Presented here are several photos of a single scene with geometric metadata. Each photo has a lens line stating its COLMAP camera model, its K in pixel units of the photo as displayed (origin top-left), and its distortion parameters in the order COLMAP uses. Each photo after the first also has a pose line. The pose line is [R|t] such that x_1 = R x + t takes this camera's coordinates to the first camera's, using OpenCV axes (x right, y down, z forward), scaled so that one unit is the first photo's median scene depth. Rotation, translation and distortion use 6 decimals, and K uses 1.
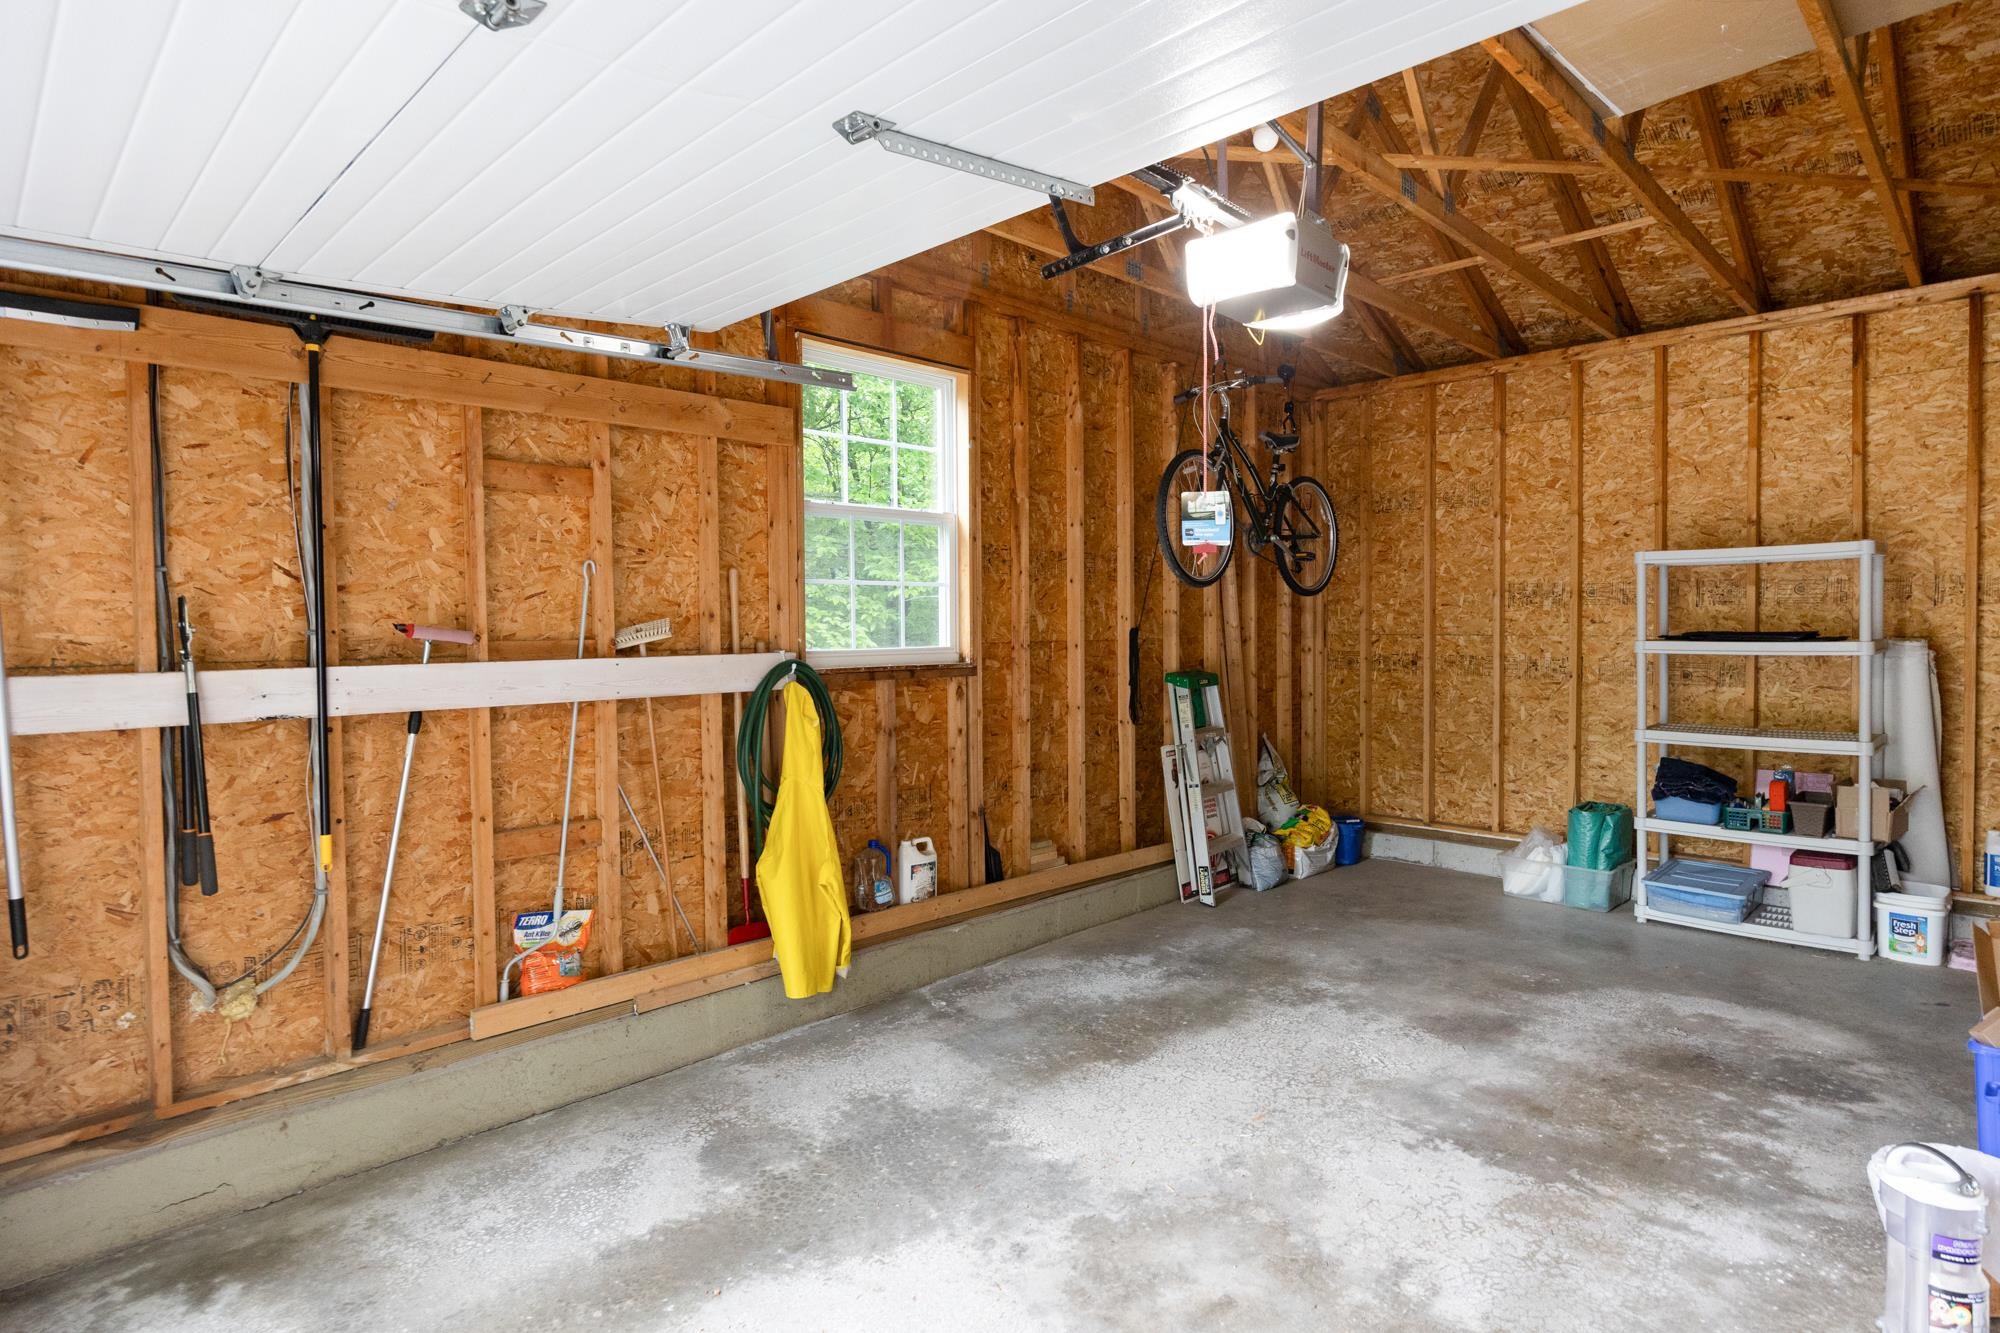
lens RADIAL K [[1179.6, 0, 1000.0], [0, 1179.6, 666.5], [0, 0, 1]] dist [-0.004094, -0.000093]
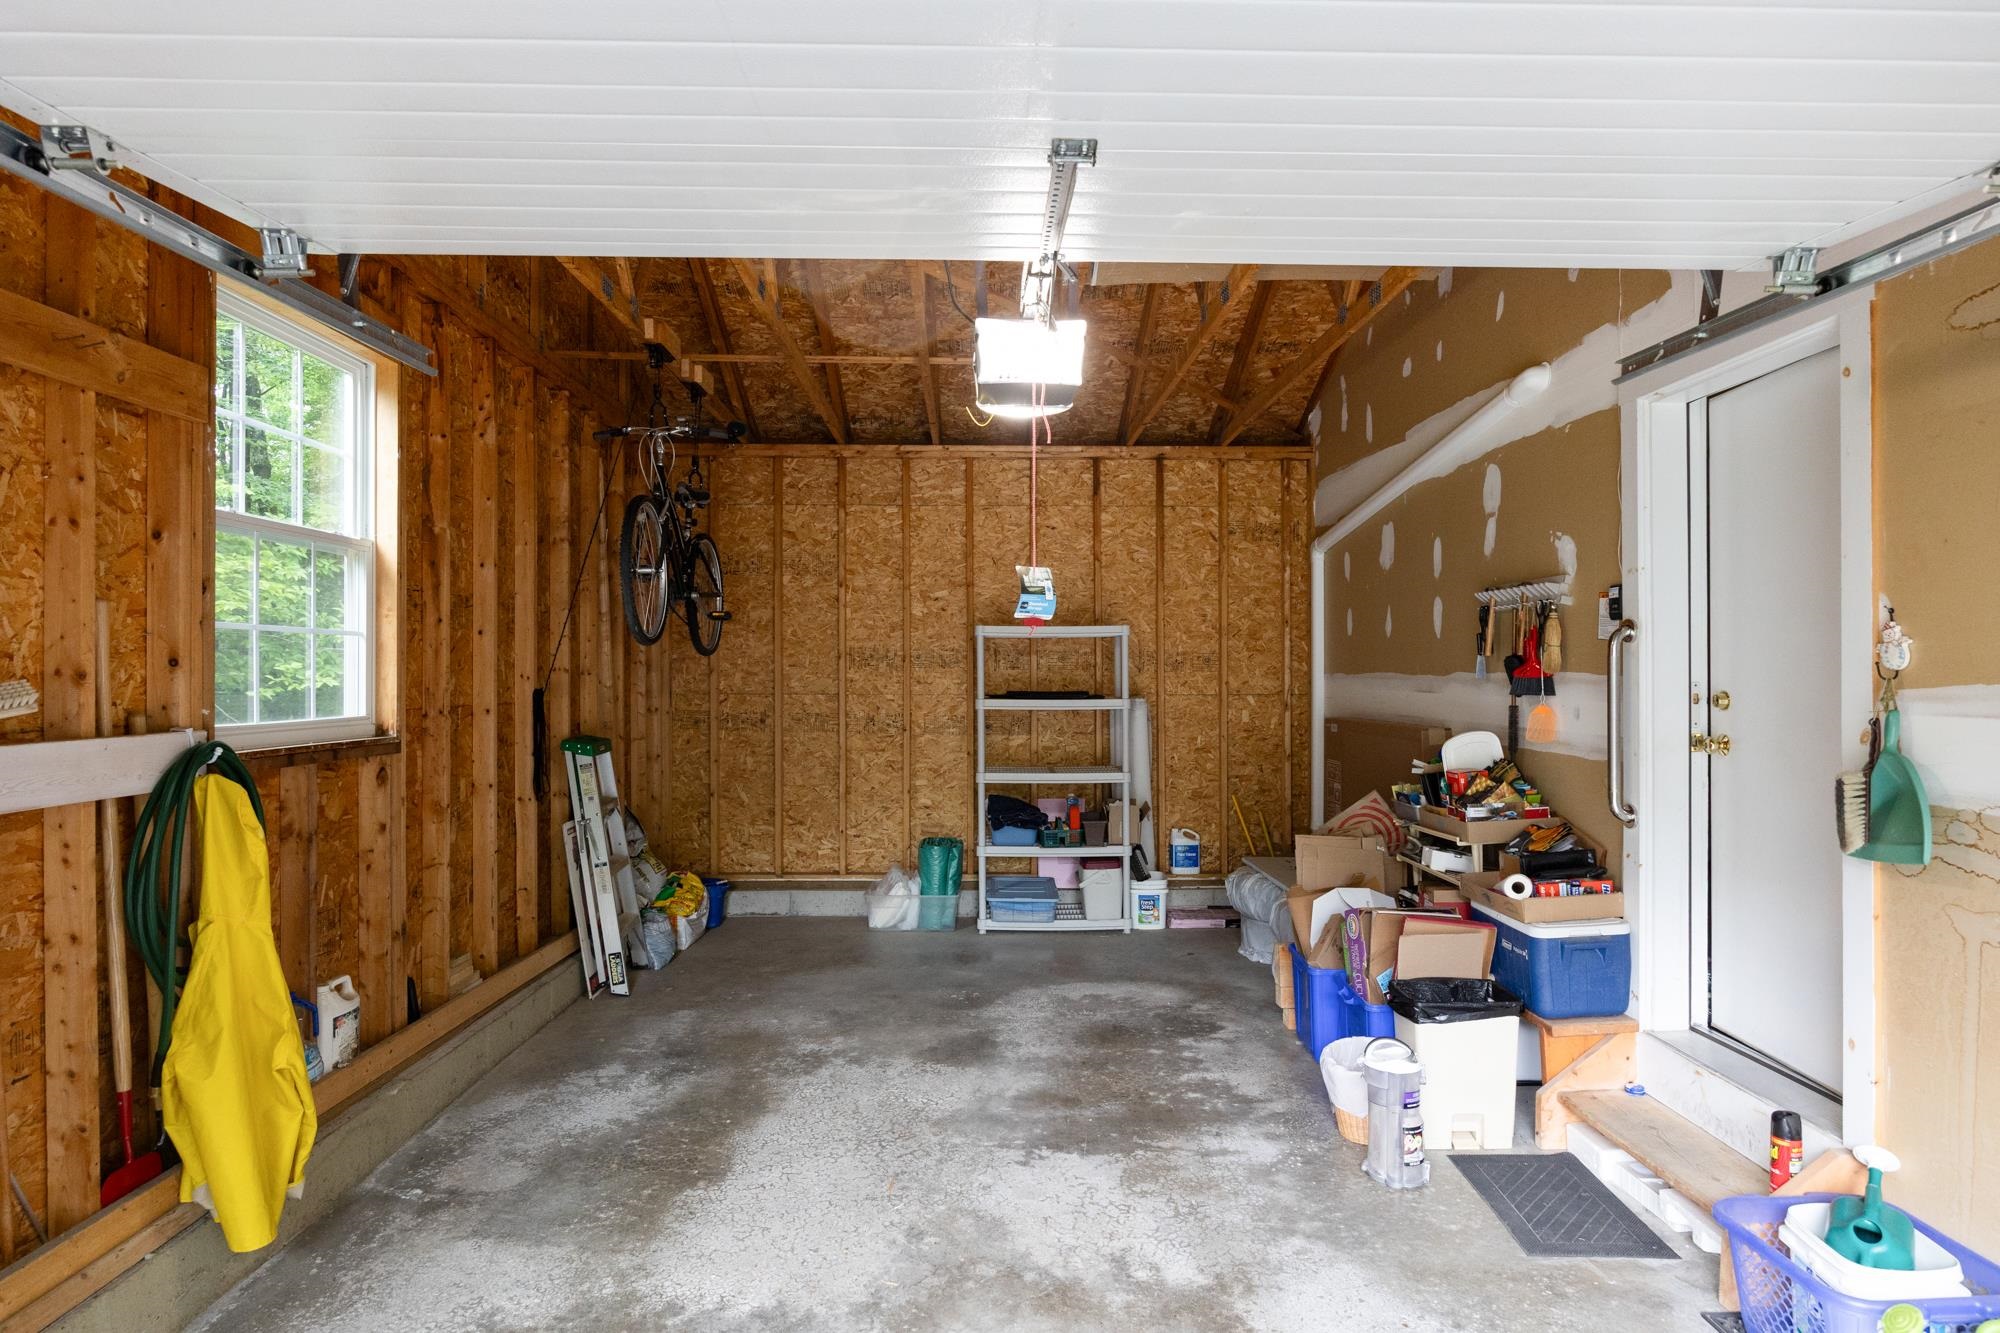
lens RADIAL K [[1179.6, 0, 1000.0], [0, 1179.6, 666.5], [0, 0, 1]] dist [-0.004094, -0.000093]
pose [[0.637173, 0.011207, 0.770640, -0.381553], [0.020370, 0.999300, -0.031374, -0.017175], [-0.770452, 0.035689, 0.636498, 0.217199]]
